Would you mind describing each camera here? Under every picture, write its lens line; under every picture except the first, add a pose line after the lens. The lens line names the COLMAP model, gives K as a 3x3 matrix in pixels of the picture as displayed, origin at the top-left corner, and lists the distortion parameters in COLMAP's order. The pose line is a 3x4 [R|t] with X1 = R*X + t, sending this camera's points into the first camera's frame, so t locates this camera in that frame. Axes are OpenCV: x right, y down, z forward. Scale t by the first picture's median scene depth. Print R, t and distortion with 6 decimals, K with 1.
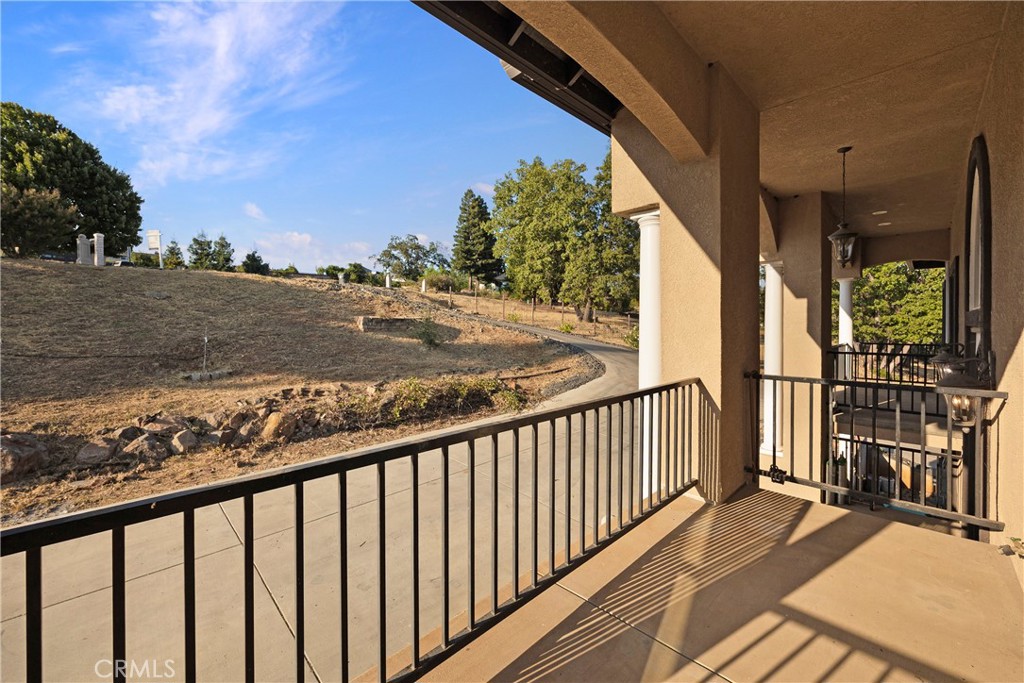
lens RADIAL K [[395.9, 0, 512.7], [0, 395.9, 335.0], [0, 0, 1]] dist [-0.004282, 0.000258]
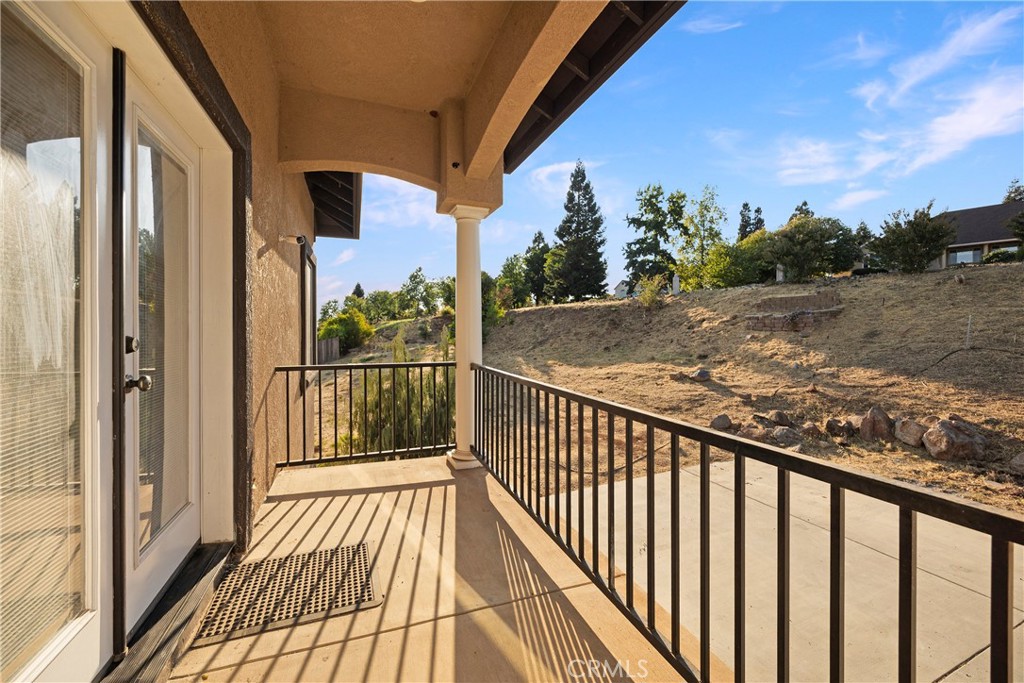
lens RADIAL K [[395.9, 0, 518.2], [0, 395.9, 335.1], [0, 0, 1]] dist [-0.004282, 0.000258]
pose [[-0.393388, 0.006560, -0.919349, 1.095168], [-0.009645, 0.999890, 0.011262, 0.031639], [0.919322, 0.013297, -0.393281, 1.246175]]
